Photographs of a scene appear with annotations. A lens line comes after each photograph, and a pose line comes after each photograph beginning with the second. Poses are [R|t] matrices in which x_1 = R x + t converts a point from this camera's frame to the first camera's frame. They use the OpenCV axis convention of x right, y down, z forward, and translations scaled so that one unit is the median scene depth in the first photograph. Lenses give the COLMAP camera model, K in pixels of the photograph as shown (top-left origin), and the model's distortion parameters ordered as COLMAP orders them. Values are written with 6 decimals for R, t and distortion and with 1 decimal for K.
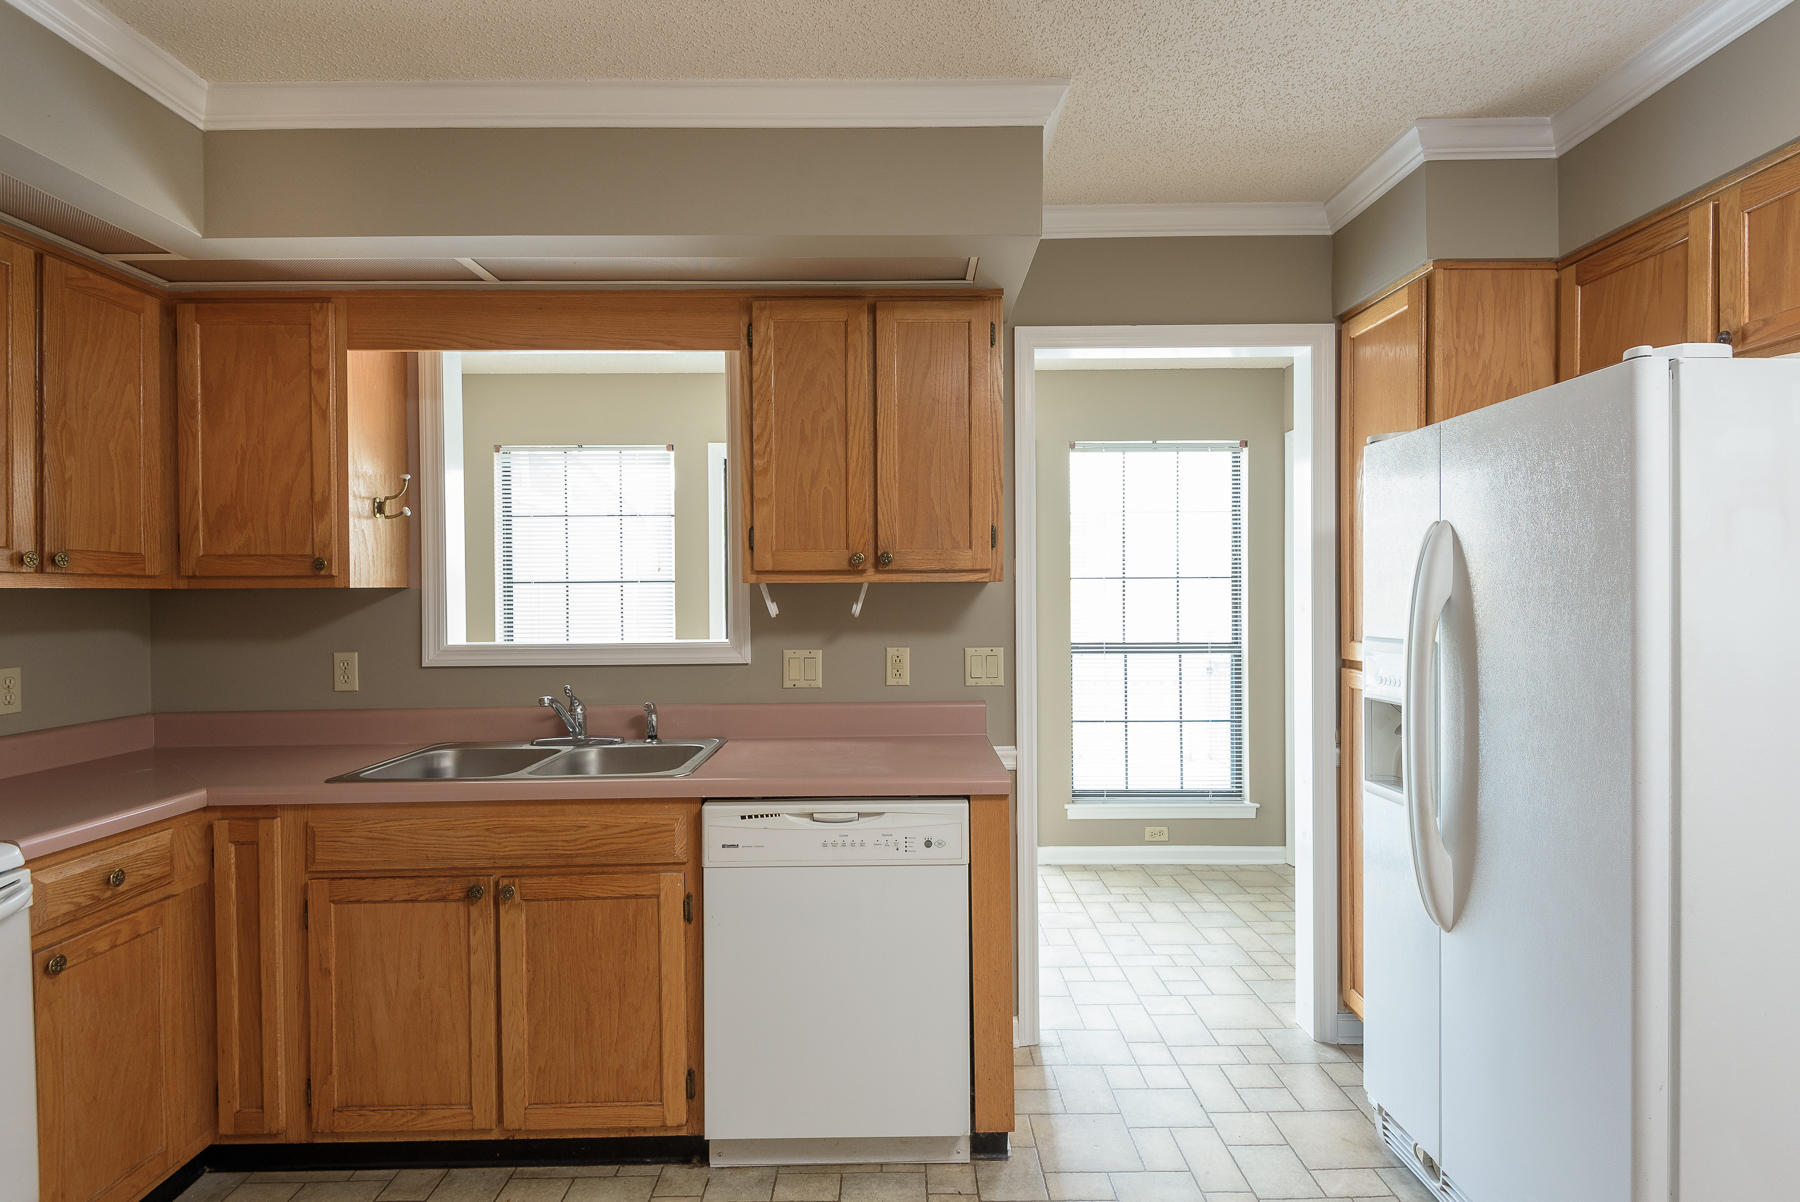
lens RADIAL K [[935.7, 0, 913.6], [0, 935.7, 595.1], [0, 0, 1]] dist [0.013209, -0.010743]
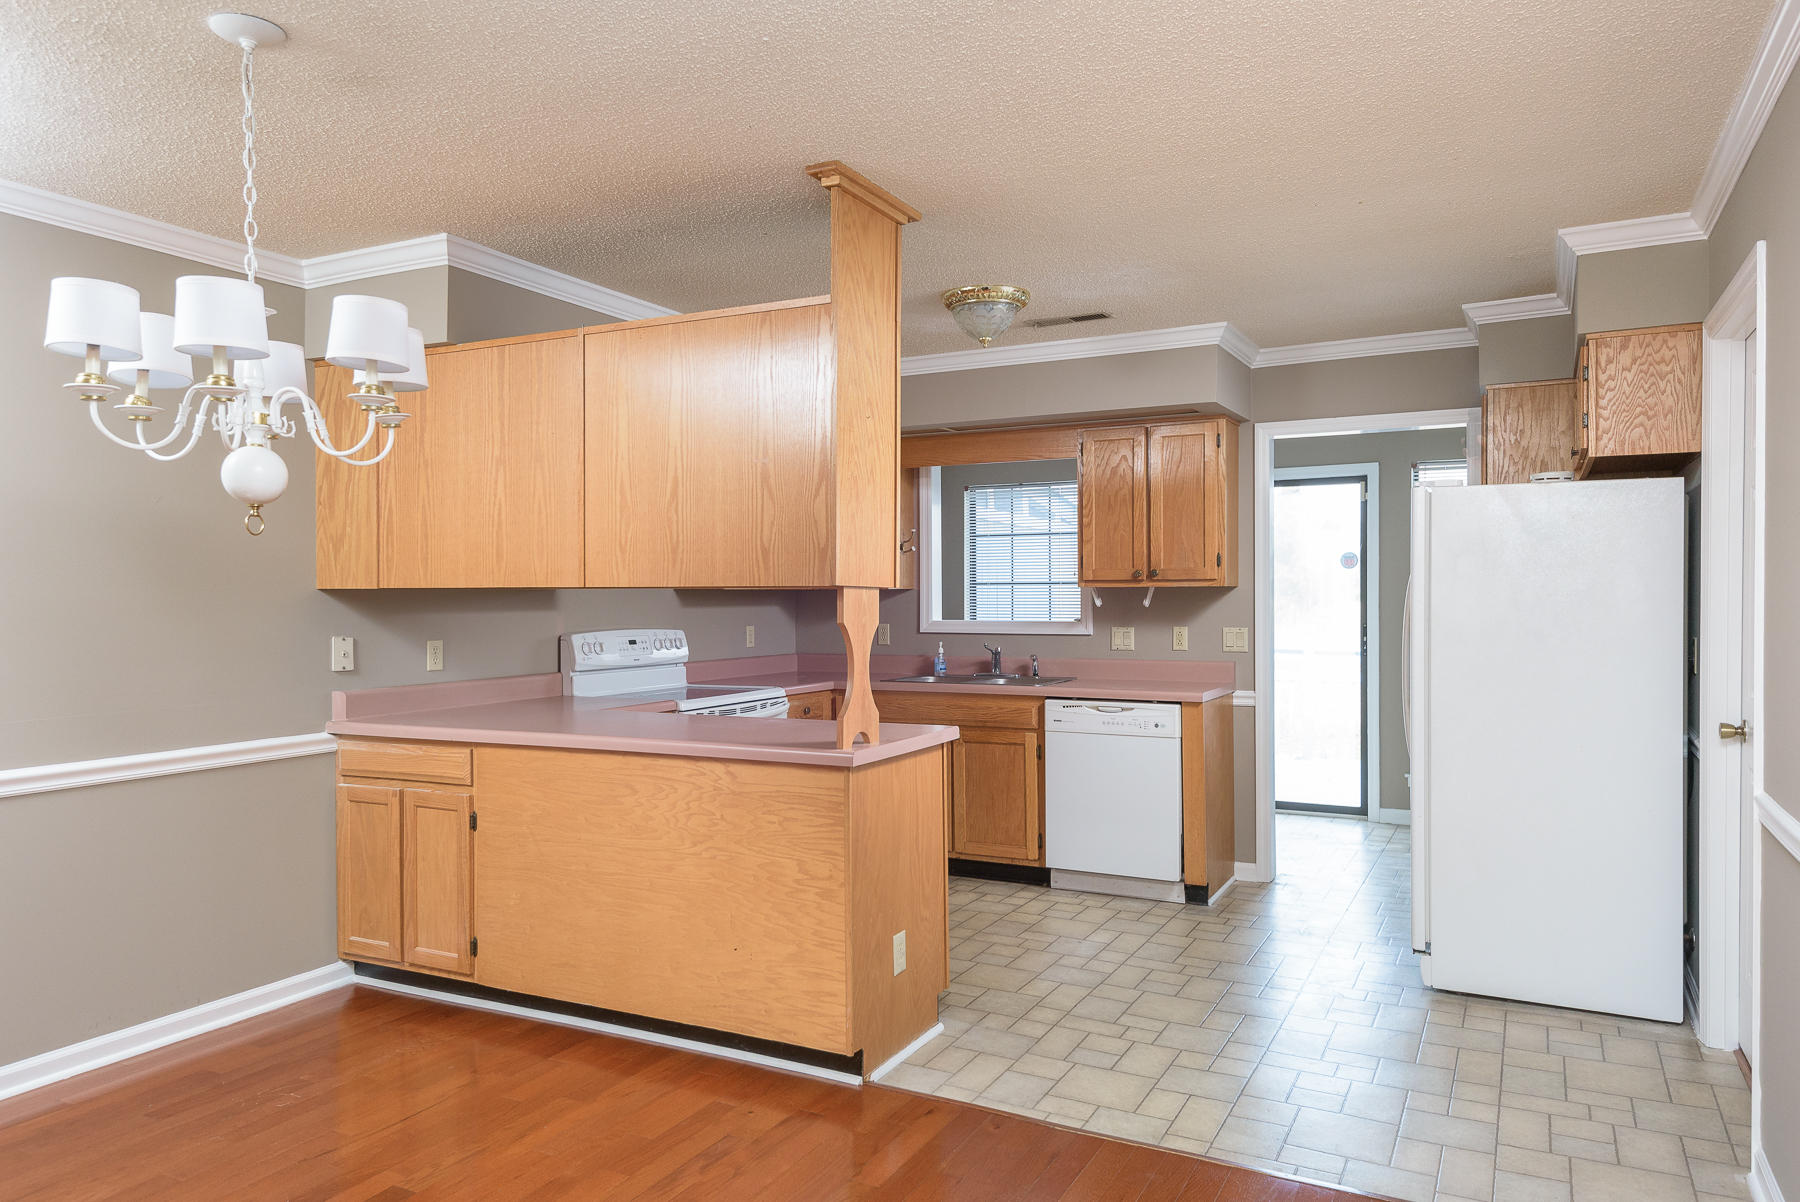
lens RADIAL K [[1205.5, 0, 895.0], [0, 1205.5, 592.0], [0, 0, 1]] dist [0.010285, -0.003371]
pose [[0.876849, 0.003559, -0.480753, 0.657472], [-0.003728, 0.999993, 0.000604, -0.003899], [0.480752, 0.001263, 0.876856, -1.265765]]
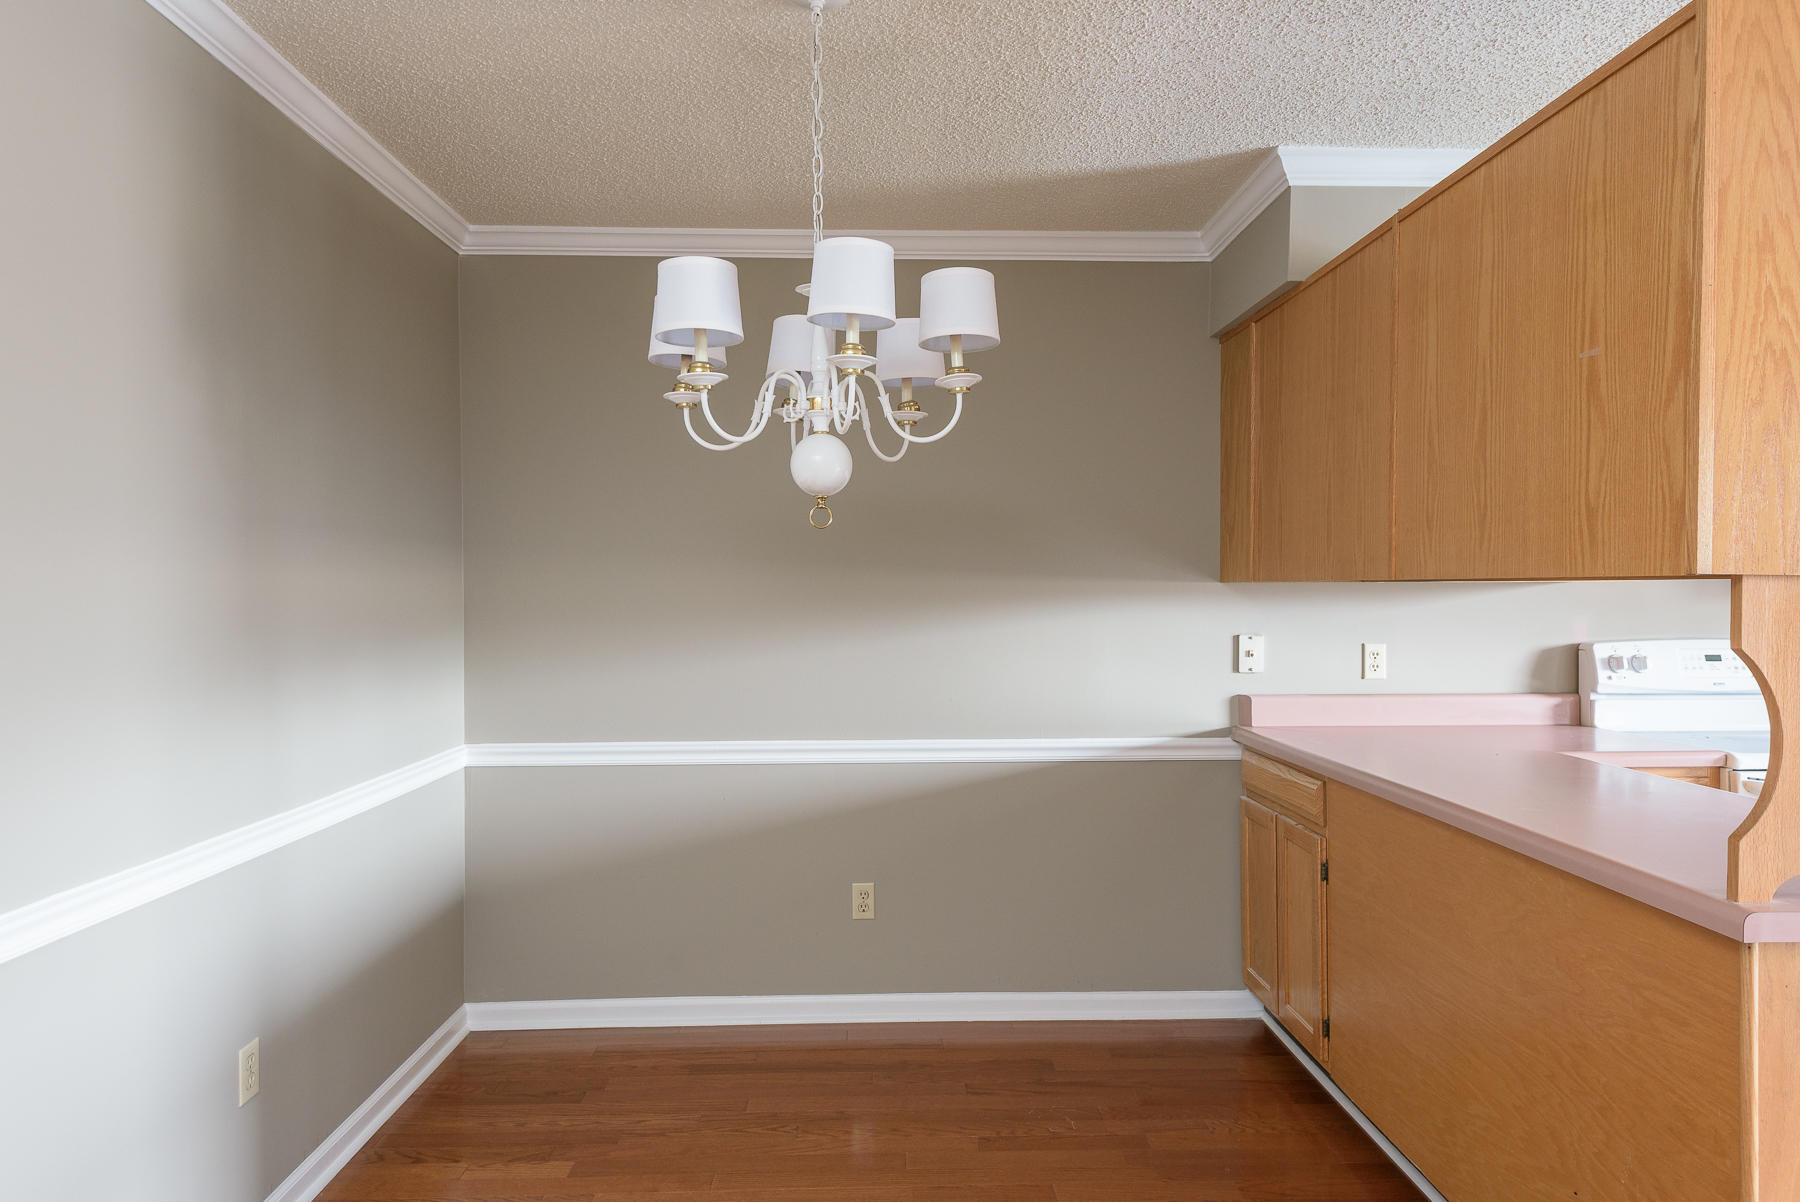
lens RADIAL K [[1088.8, 0, 906.9], [0, 1088.8, 578.6], [0, 0, 1]] dist [0.013502, -0.012728]
pose [[0.000976, -0.001614, -0.999998, 0.557988], [-0.000452, 0.999999, -0.001615, -0.007003], [0.999999, 0.000454, 0.000975, -0.550900]]
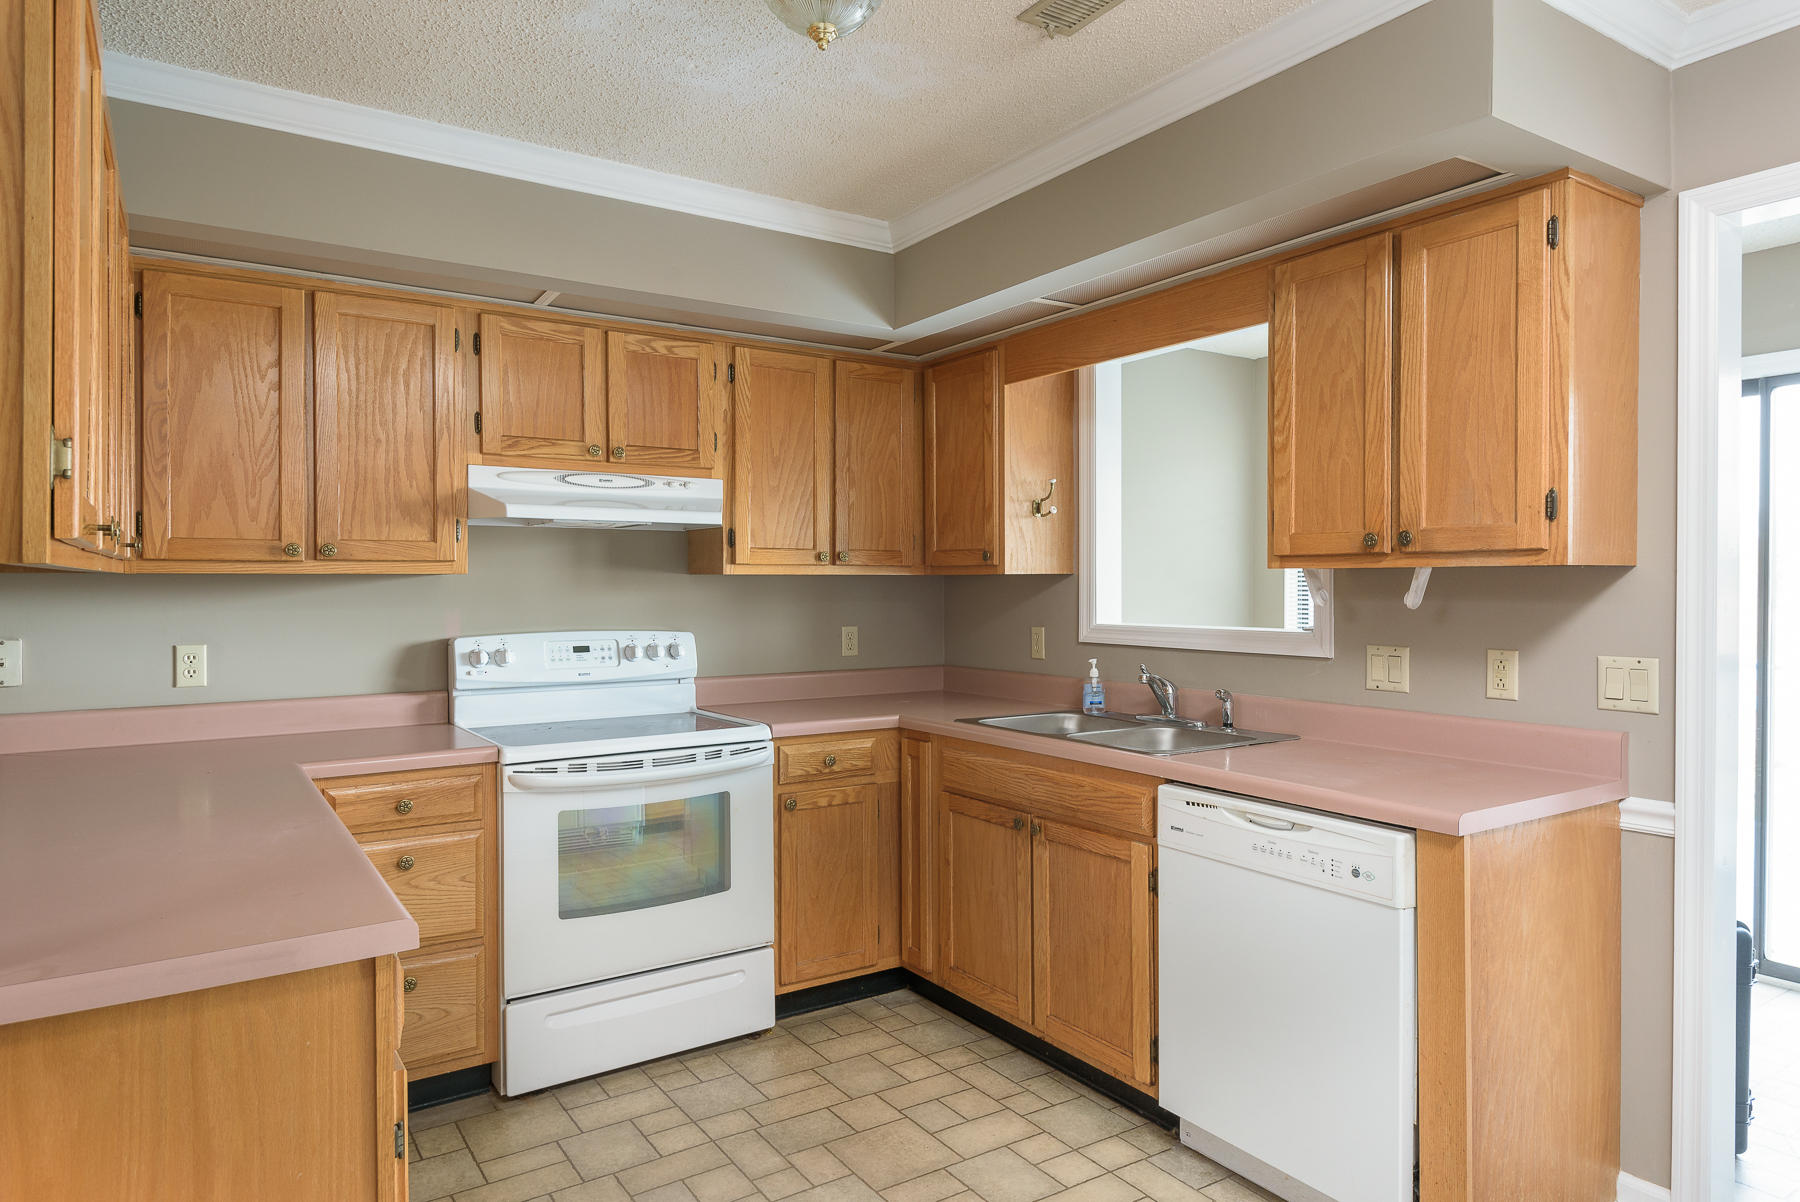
lens RADIAL K [[1088.8, 0, 885.5], [0, 1088.8, 595.0], [0, 0, 1]] dist [0.013502, -0.012728]
pose [[0.529493, 0.015985, -0.848163, 0.573984], [-0.003935, 0.999858, 0.016387, -0.003269], [0.848305, -0.005340, 0.529481, 0.097414]]
